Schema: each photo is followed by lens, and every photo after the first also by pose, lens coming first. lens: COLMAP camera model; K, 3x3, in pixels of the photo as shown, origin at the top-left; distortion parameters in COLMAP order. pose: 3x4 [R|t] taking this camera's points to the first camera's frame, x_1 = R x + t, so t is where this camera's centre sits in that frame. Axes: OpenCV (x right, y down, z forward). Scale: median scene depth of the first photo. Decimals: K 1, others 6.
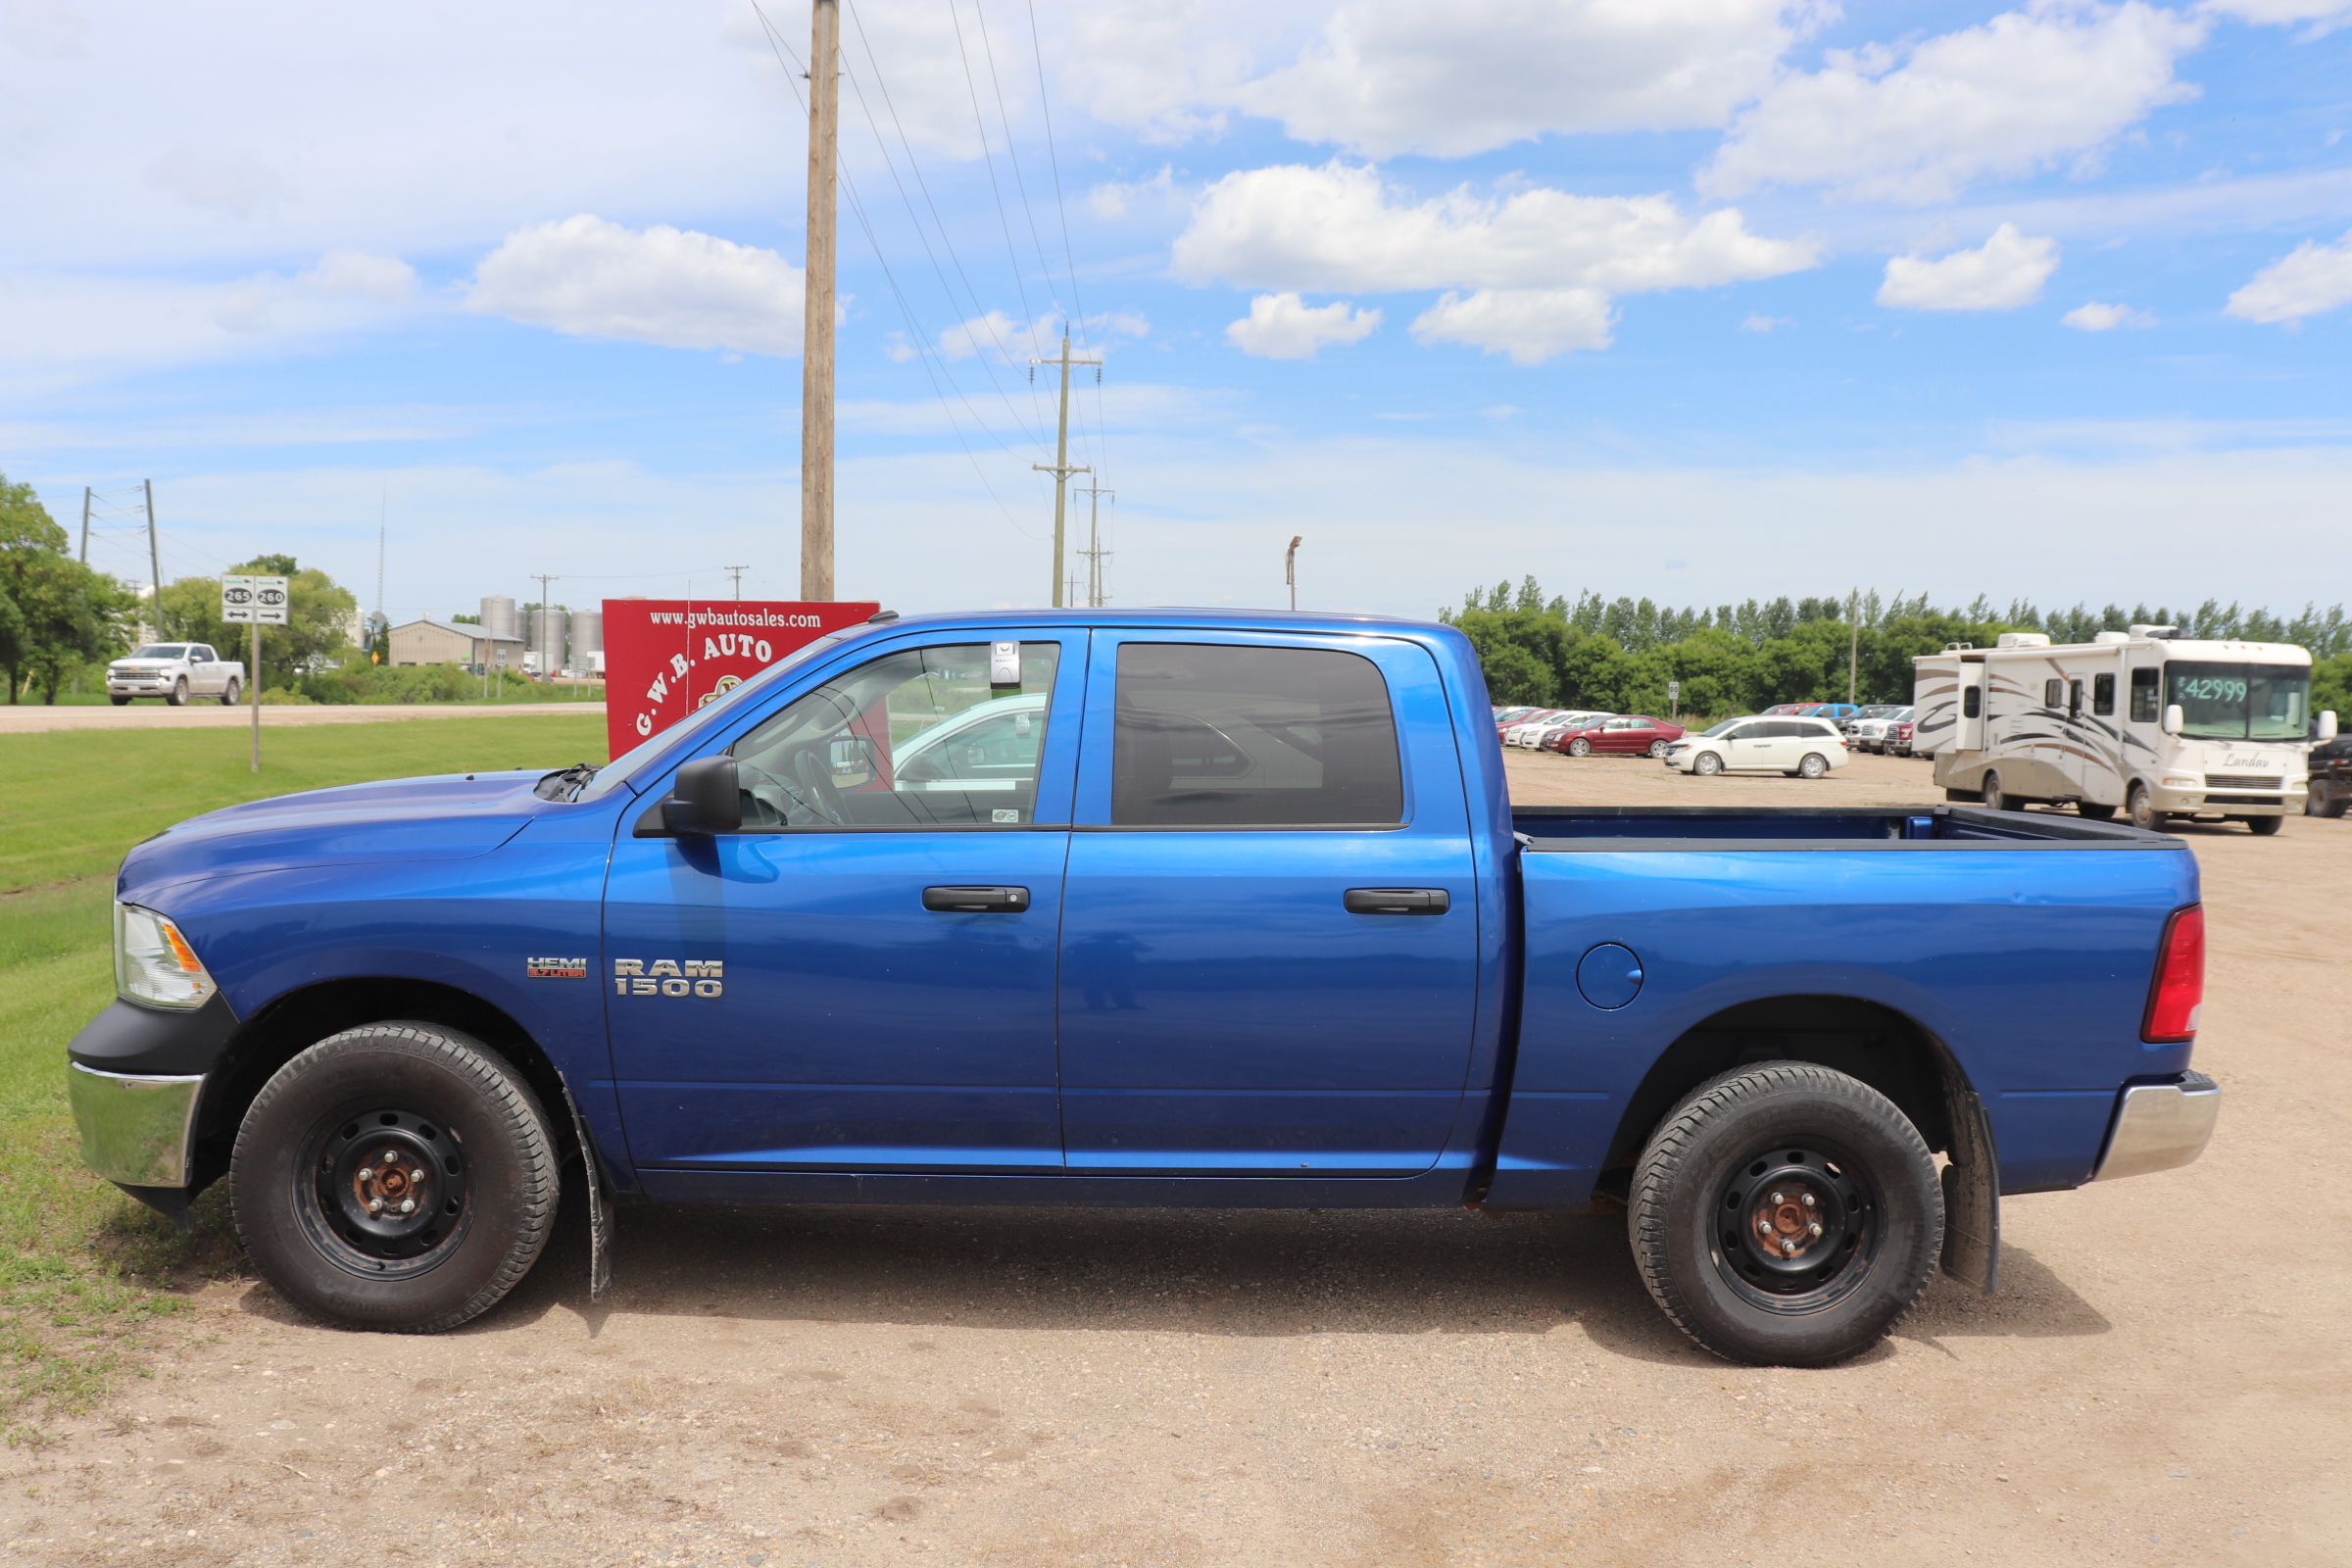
lens RADIAL K [[2169.9, 0, 1183.0], [0, 2169.9, 777.5], [0, 0, 1]] dist [-0.081434, 0.000000]
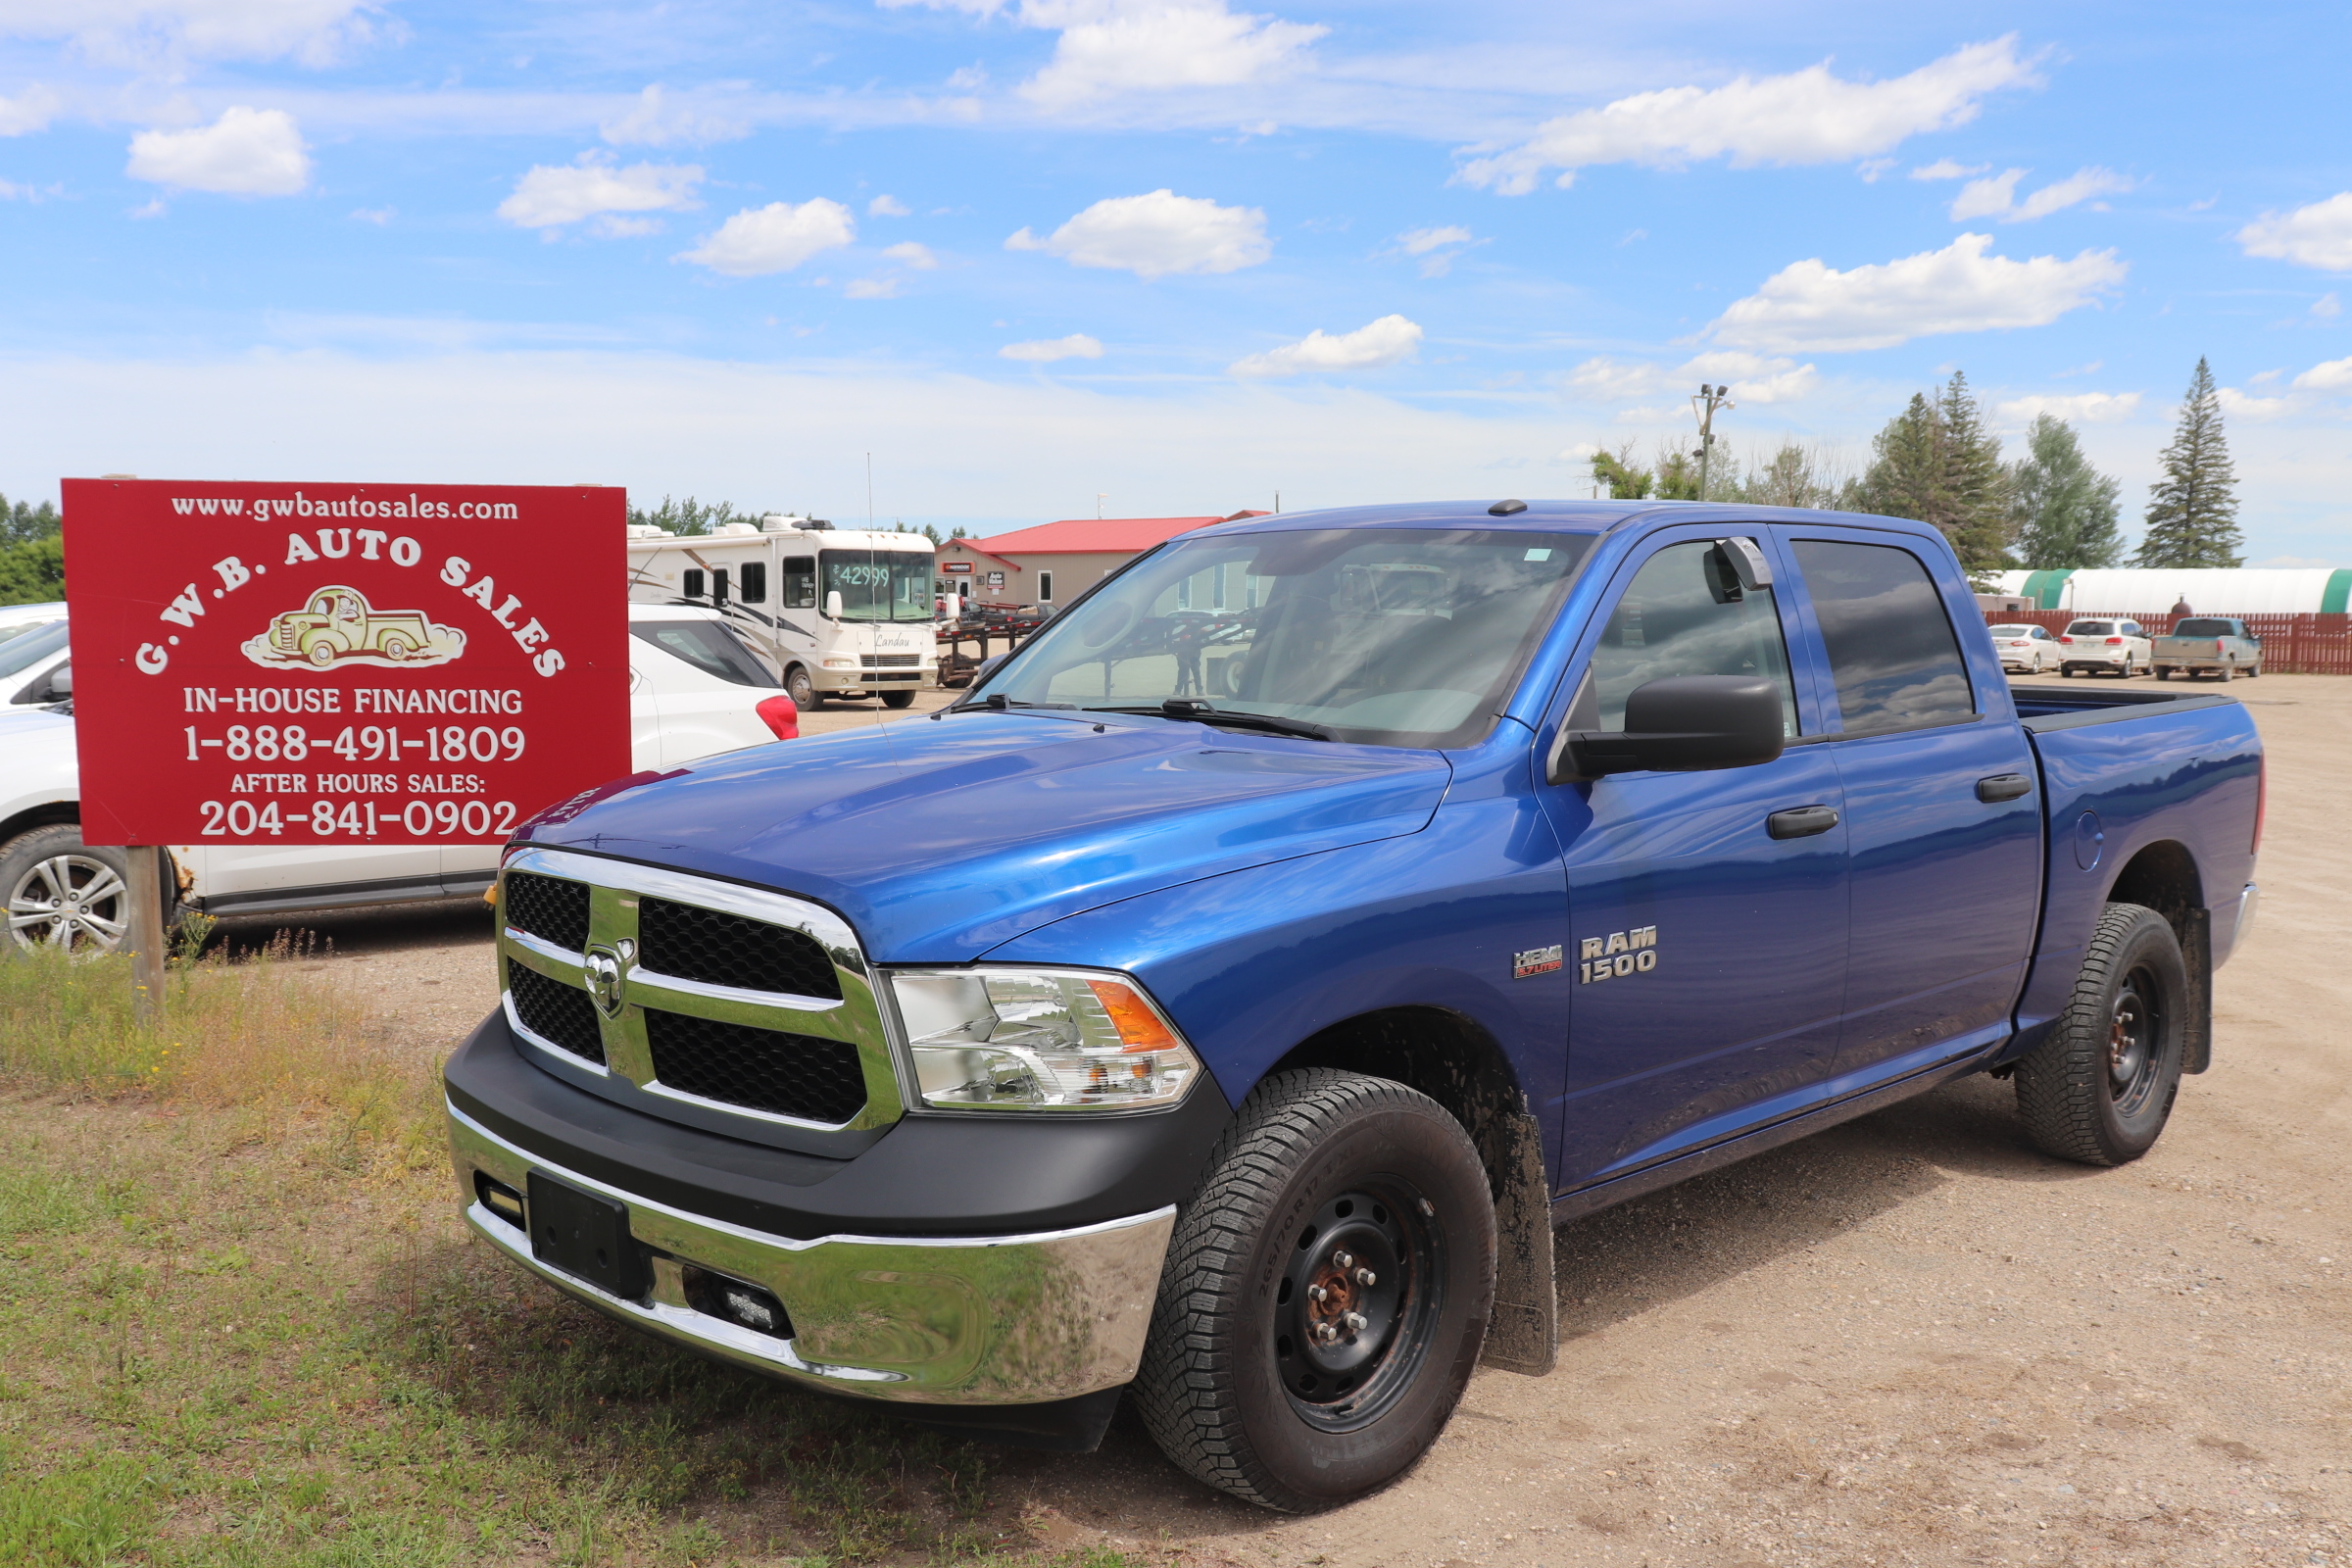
lens RADIAL K [[2169.9, 0, 1123.6], [0, 2169.9, 763.7], [0, 0, 1]] dist [-0.081434, 0.000000]
pose [[0.744038, -0.071736, 0.664275, -0.474940], [0.043118, 0.997302, 0.059406, -0.018143], [-0.666744, -0.015558, 0.745124, 0.272480]]
